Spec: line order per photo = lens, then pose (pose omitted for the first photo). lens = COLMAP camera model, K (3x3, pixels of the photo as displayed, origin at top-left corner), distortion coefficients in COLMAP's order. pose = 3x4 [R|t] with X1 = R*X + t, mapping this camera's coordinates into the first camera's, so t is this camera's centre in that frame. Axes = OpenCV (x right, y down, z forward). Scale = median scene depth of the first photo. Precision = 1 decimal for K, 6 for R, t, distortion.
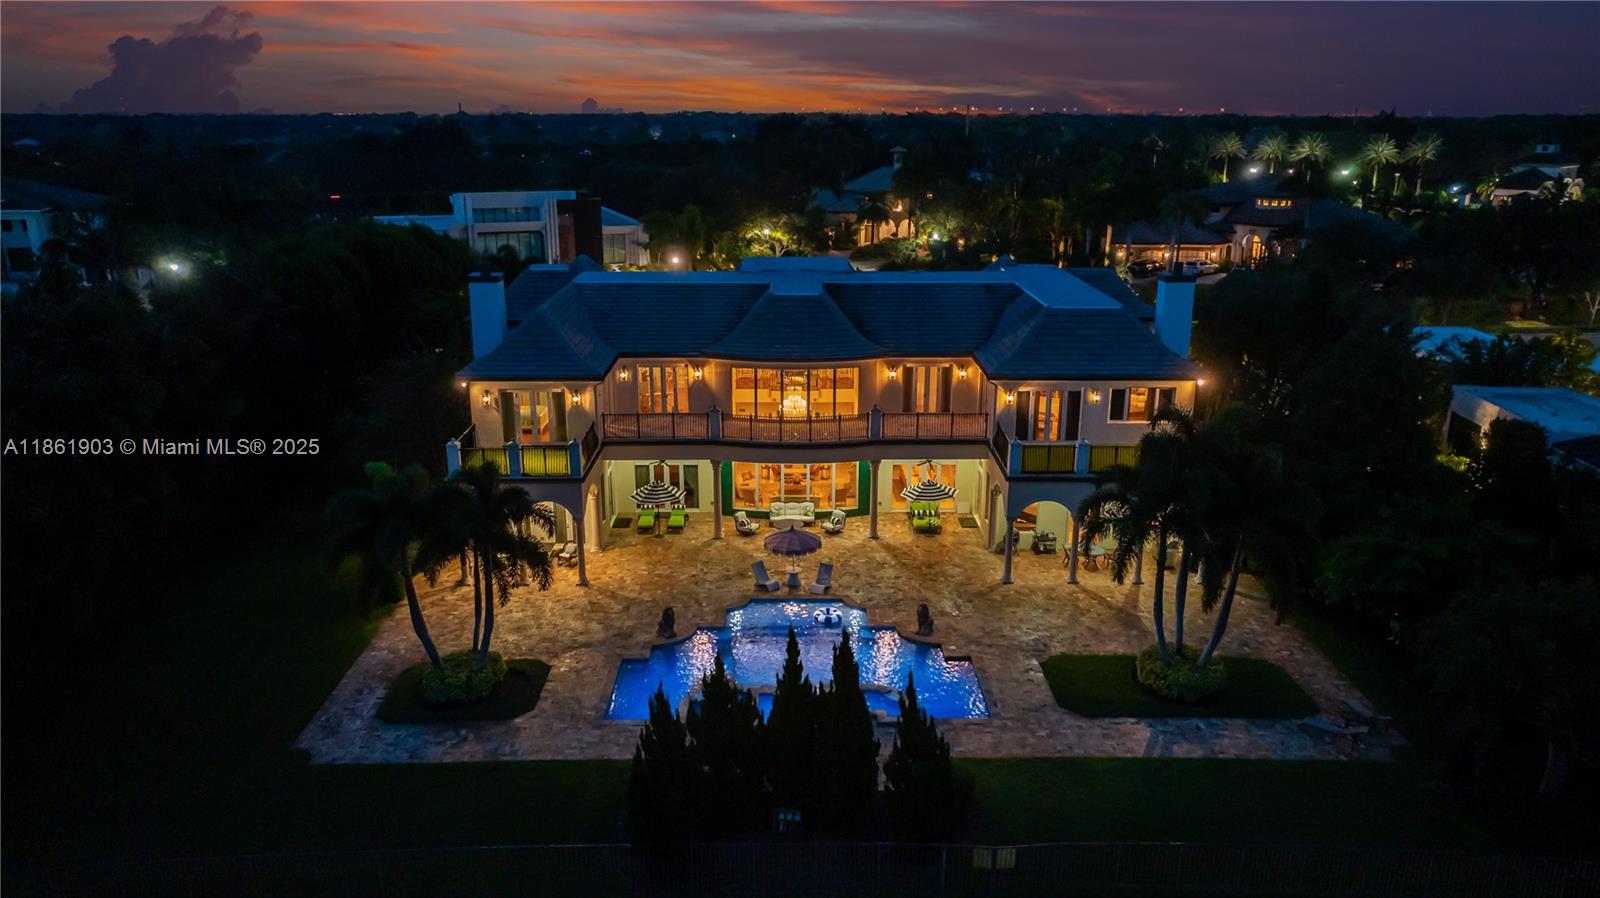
lens RADIAL K [[1143.7, 0, 800.0], [0, 1143.7, 449.0], [0, 0, 1]] dist [0.000678, 0.002552]
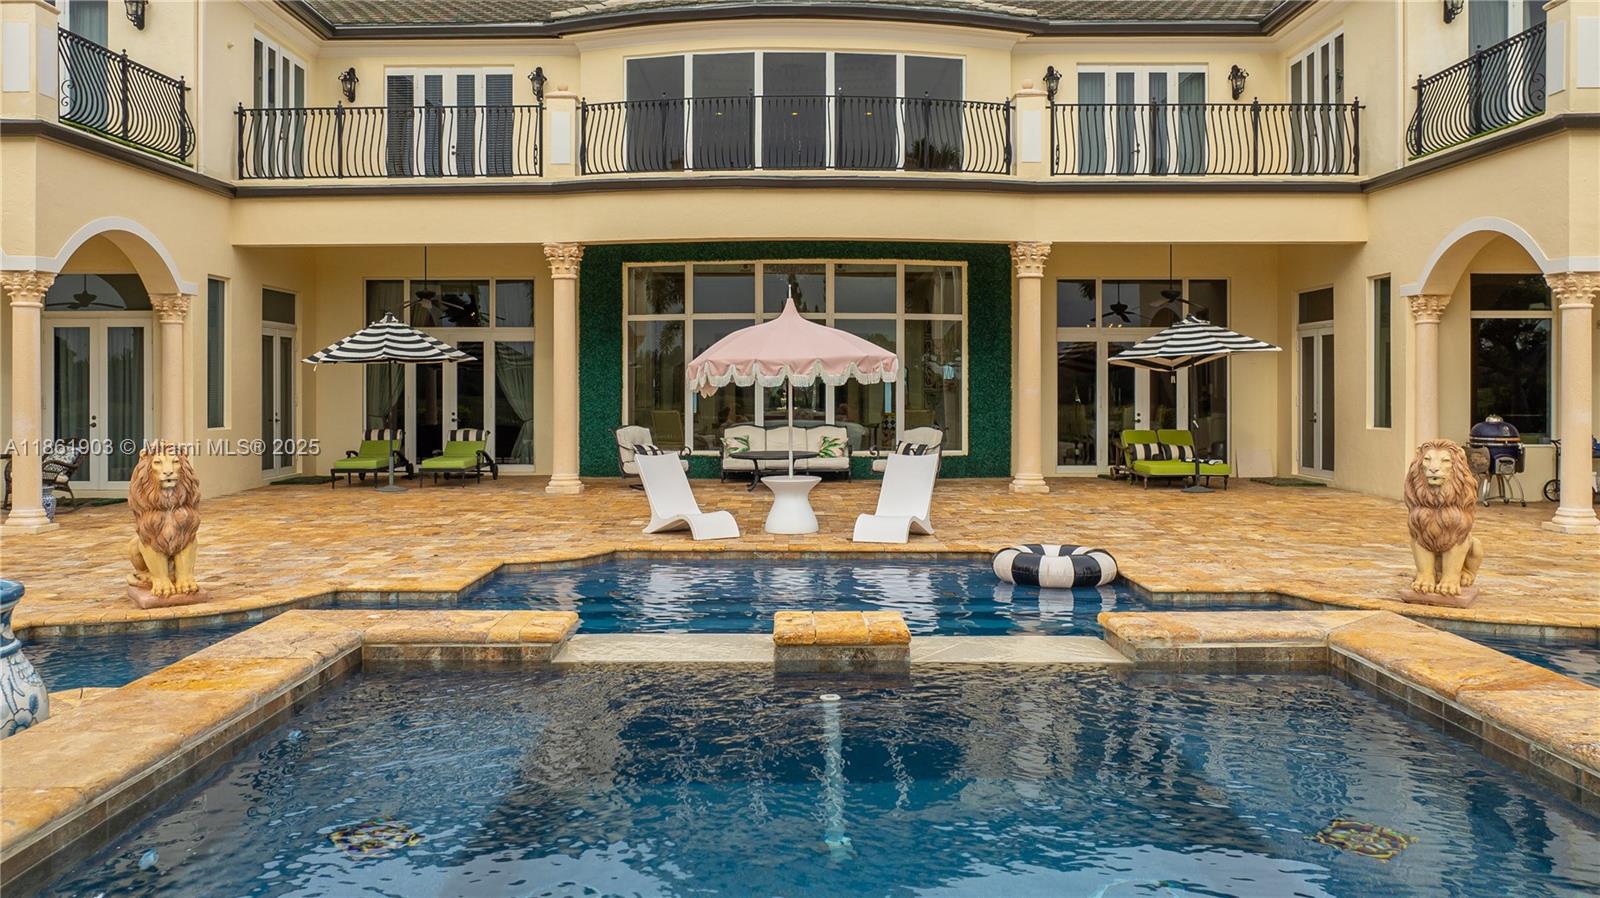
lens RADIAL K [[1274.3, 0, 787.6], [0, 1274.3, 379.3], [0, 0, 1]] dist [0.006980, -0.009585]
pose [[0.999984, -0.000285, -0.005583, -0.005033], [-0.001394, 0.954443, -0.298391, 0.179030], [0.005413, 0.298394, 0.954427, 0.726651]]
